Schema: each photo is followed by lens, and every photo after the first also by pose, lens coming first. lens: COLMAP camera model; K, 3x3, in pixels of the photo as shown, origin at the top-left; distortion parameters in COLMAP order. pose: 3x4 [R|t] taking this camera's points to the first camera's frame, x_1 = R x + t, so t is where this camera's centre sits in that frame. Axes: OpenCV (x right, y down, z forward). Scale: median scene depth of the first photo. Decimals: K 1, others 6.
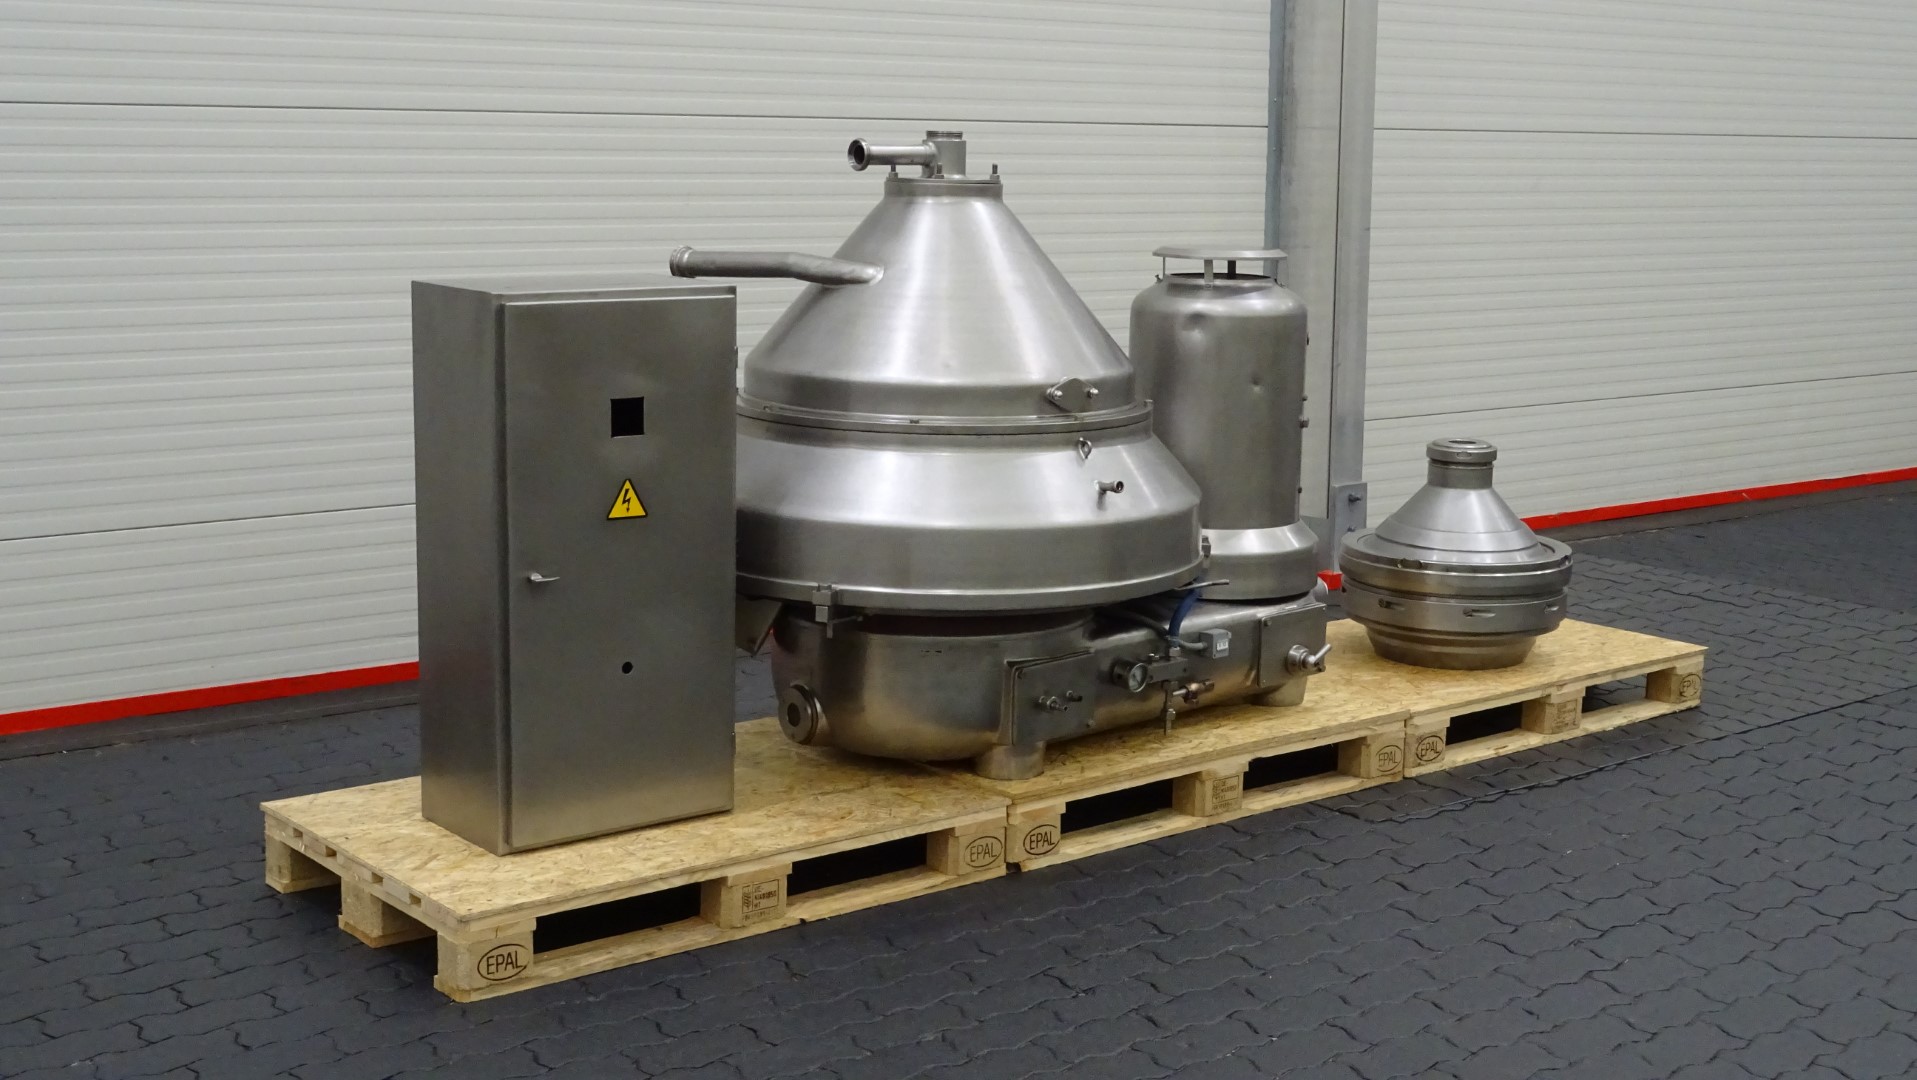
lens RADIAL K [[2457.5, 0, 886.2], [0, 2457.5, 539.1], [0, 0, 1]] dist [-0.006231, -0.020449]
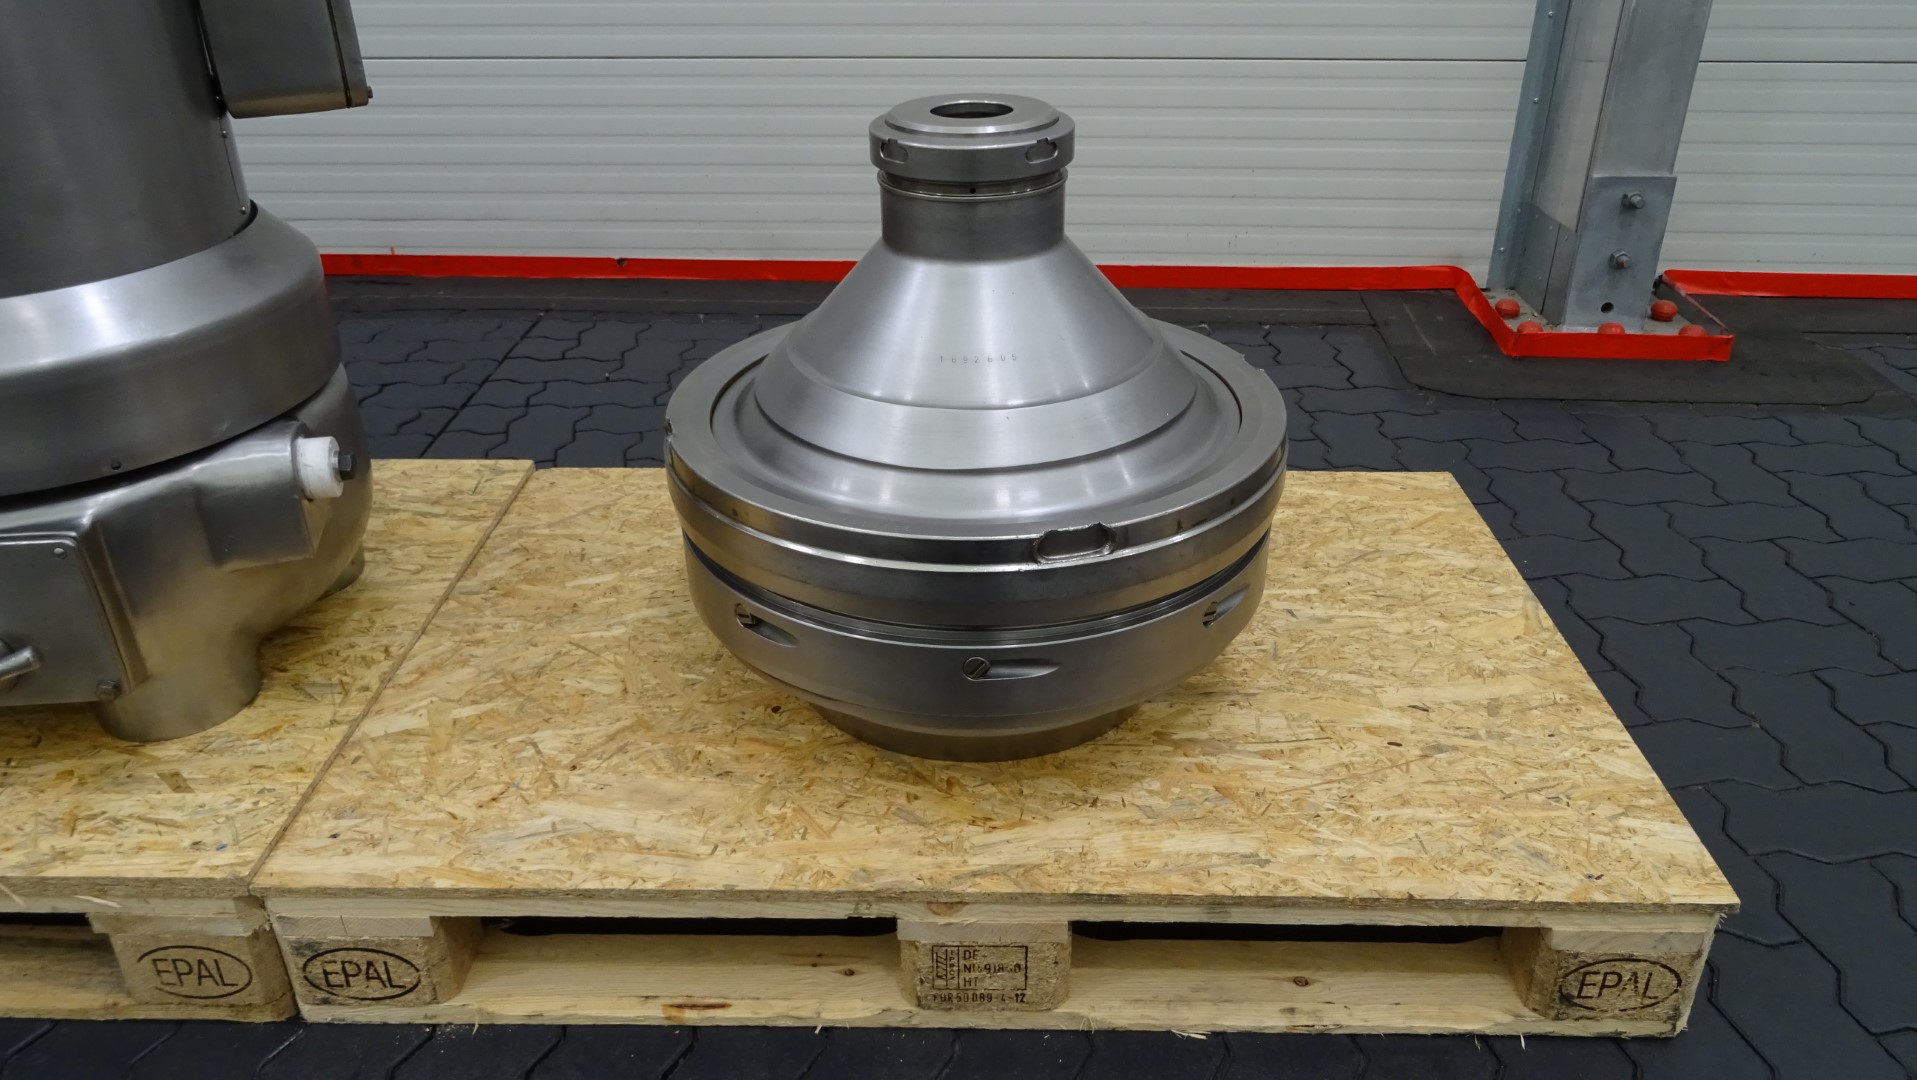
lens RADIAL K [[1411.2, 0, 993.1], [0, 1411.2, 538.3], [0, 0, 1]] dist [0.010155, -0.003777]
pose [[0.765586, 0.286271, -0.576131, 0.436943], [-0.093890, 0.935670, 0.340156, -0.062179], [0.636445, -0.206326, 0.743214, 1.009932]]
